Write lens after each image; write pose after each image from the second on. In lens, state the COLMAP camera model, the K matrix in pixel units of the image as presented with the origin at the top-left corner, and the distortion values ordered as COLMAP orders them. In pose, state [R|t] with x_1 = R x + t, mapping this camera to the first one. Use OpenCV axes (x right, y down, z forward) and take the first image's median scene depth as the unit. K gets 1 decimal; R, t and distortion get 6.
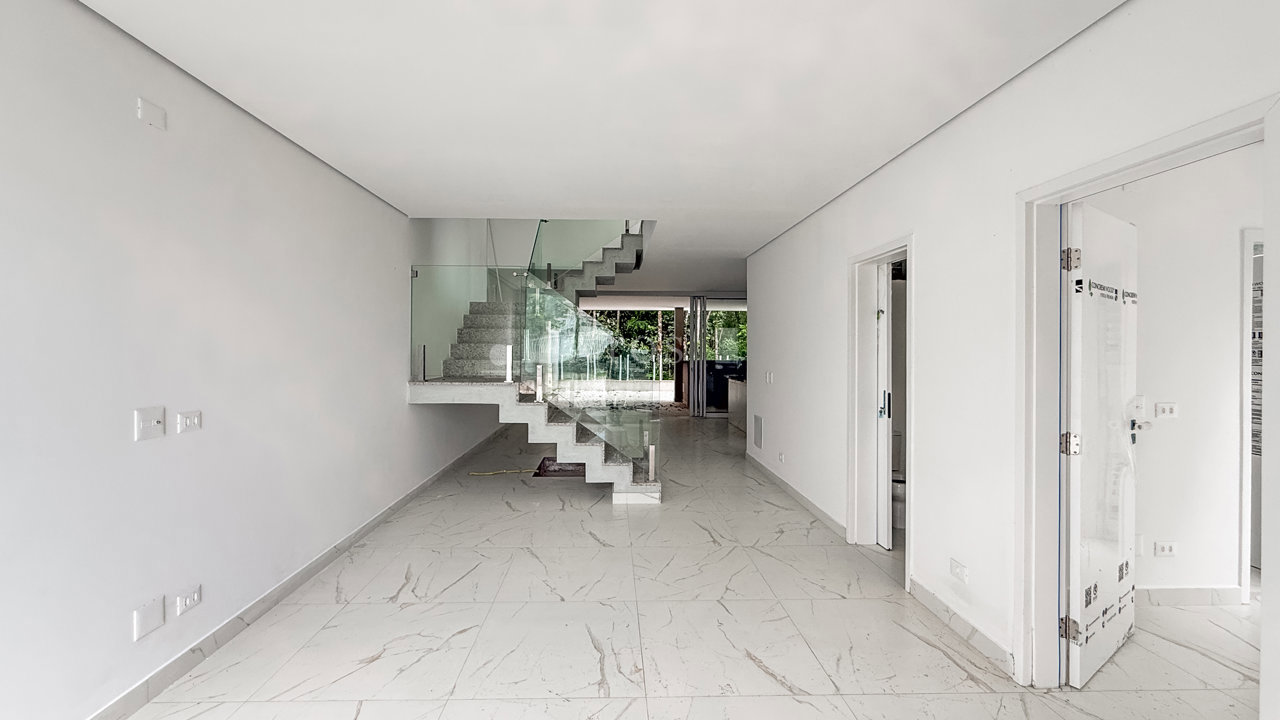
lens RADIAL K [[512.5, 0, 636.9], [0, 512.5, 351.5], [0, 0, 1]] dist [-0.000291, -0.000511]
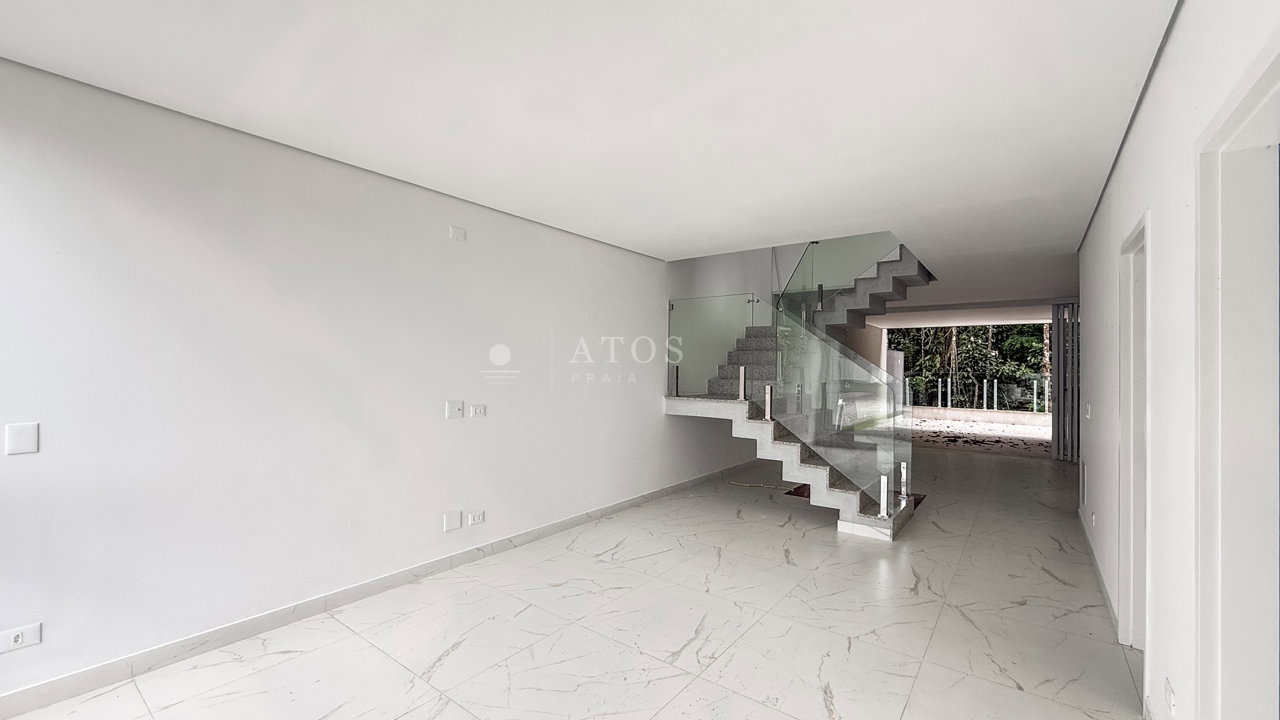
lens RADIAL K [[512.5, 0, 637.8], [0, 512.5, 365.9], [0, 0, 1]] dist [-0.000291, -0.000511]
pose [[0.779126, 0.000870, -0.626867, 0.263632], [-0.010412, 0.999879, -0.011553, 0.001762], [0.626781, 0.015528, 0.779040, 0.010374]]
